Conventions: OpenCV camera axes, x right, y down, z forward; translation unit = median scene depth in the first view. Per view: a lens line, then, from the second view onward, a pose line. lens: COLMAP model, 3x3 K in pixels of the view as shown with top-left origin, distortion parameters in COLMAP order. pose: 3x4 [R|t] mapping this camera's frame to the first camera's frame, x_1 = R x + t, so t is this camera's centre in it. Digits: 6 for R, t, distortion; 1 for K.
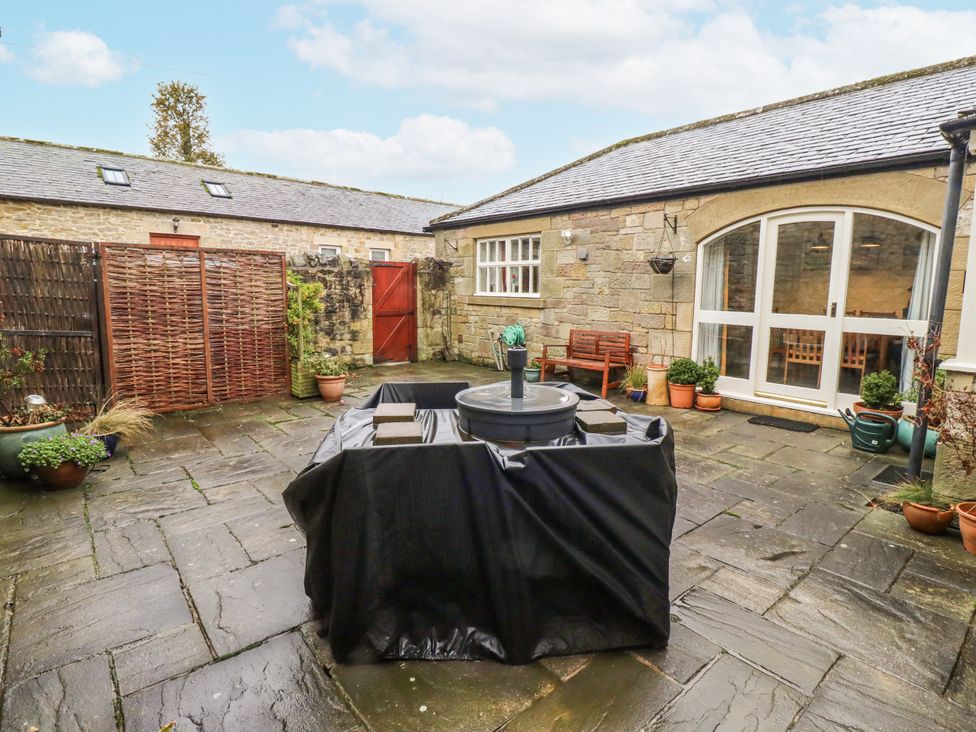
lens RADIAL K [[513.0, 0, 492.5], [0, 513.0, 358.8], [0, 0, 1]] dist [-0.006763, -0.007896]
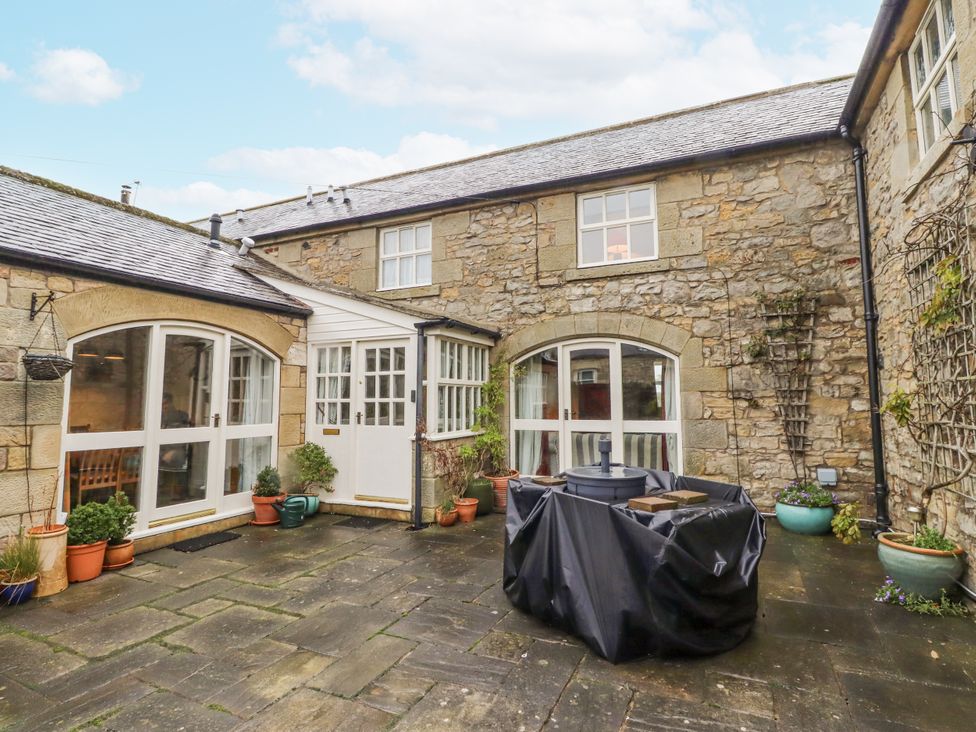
lens RADIAL K [[513.0, 0, 493.1], [0, 513.0, 362.3], [0, 0, 1]] dist [-0.006763, -0.007896]
pose [[-0.431527, 0.060740, 0.900053, -0.510780], [0.130254, 0.991471, -0.004459, -0.122208], [-0.892647, 0.115311, -0.435758, 0.833103]]
